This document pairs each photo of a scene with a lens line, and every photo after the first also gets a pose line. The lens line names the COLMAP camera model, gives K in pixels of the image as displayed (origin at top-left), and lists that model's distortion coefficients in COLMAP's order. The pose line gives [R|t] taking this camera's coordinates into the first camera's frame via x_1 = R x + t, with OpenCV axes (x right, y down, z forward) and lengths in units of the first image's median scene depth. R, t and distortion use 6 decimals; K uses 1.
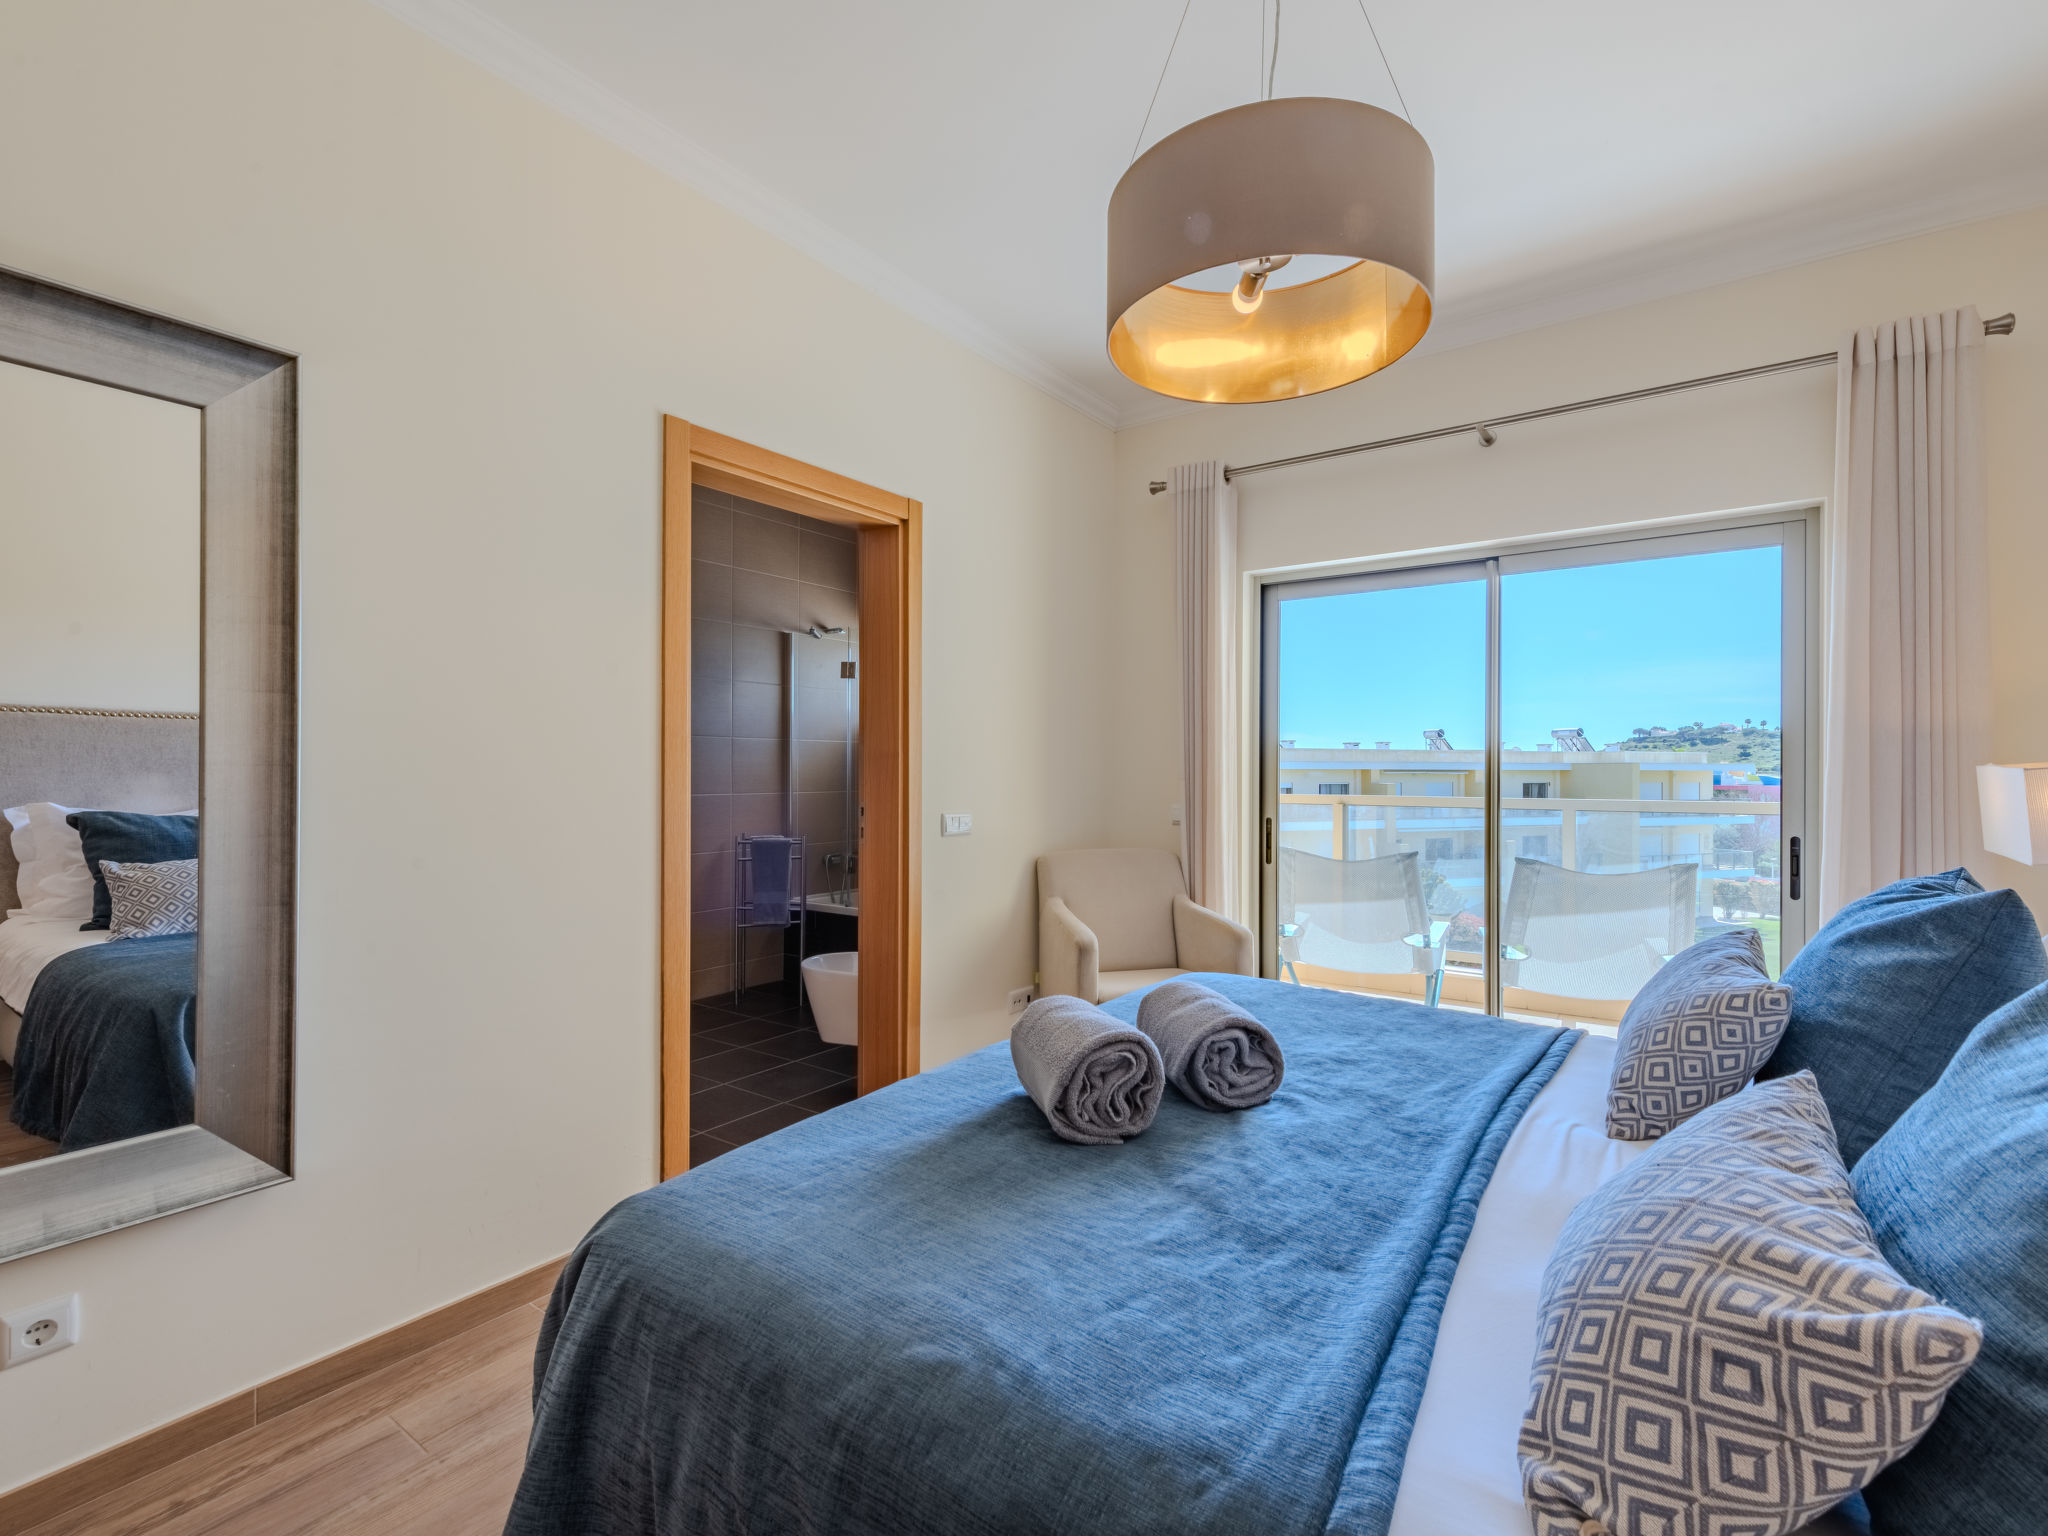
lens RADIAL K [[1047.7, 0, 1019.9], [0, 1047.7, 763.8], [0, 0, 1]] dist [-0.004960, -0.000676]
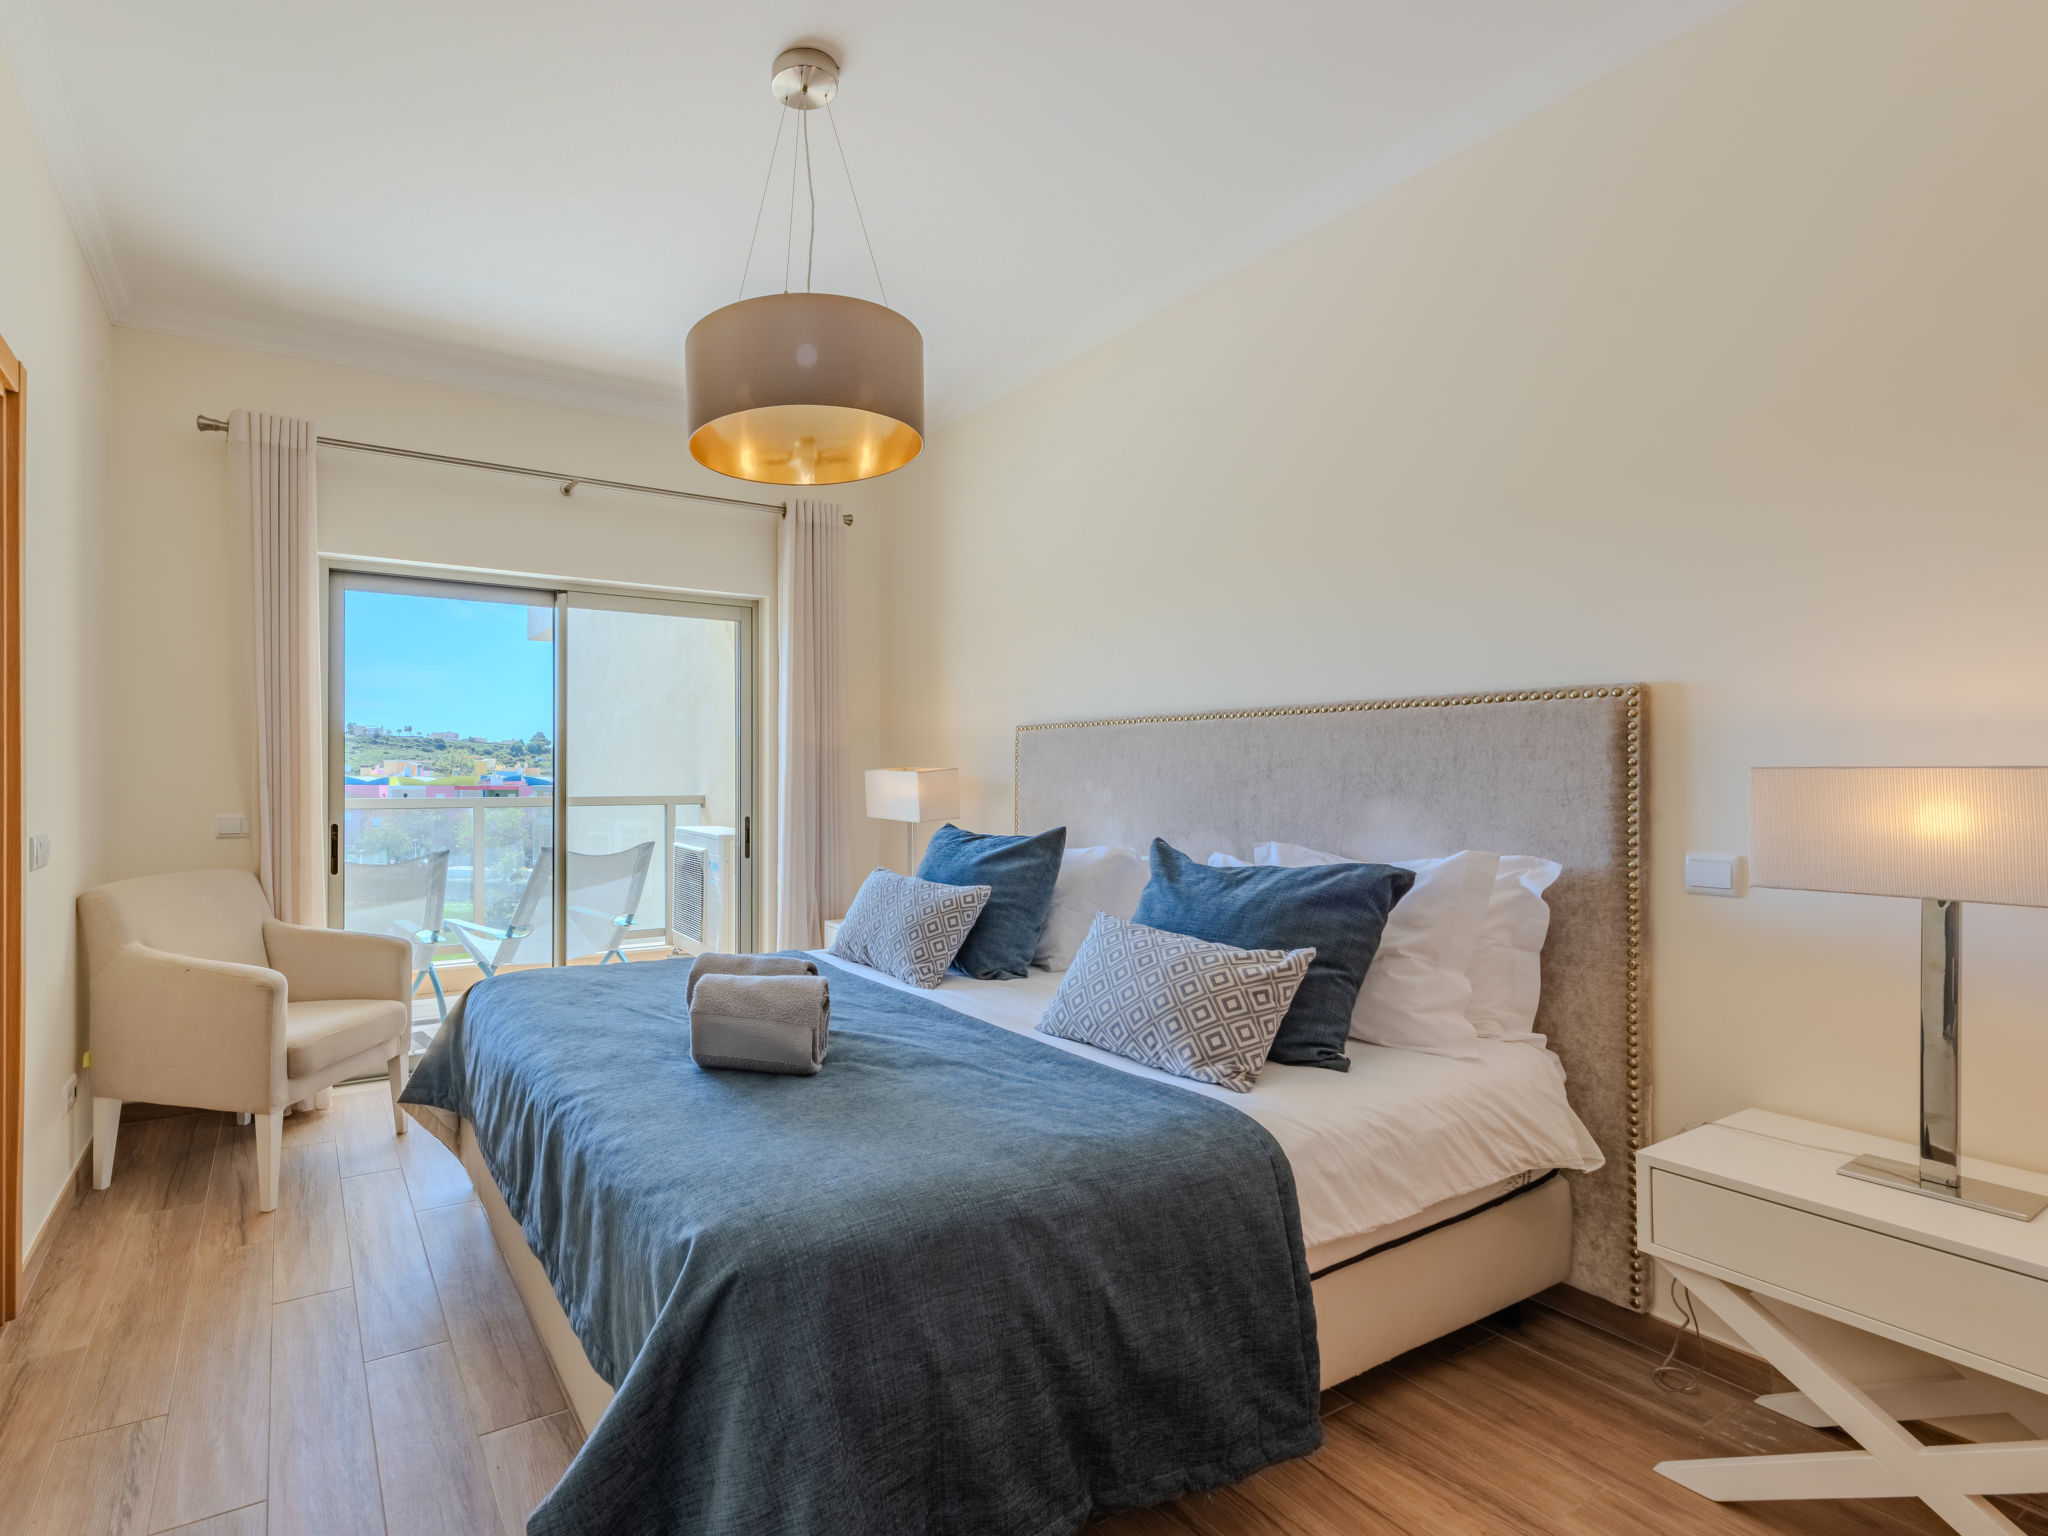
lens RADIAL K [[947.4, 0, 1013.0], [0, 947.4, 777.0], [0, 0, 1]] dist [-0.001547, -0.000116]
pose [[0.320317, -0.000756, 0.947310, -0.437066], [-0.011196, 0.999927, 0.004584, 0.001772], [-0.947244, -0.012075, 0.320285, 0.194626]]
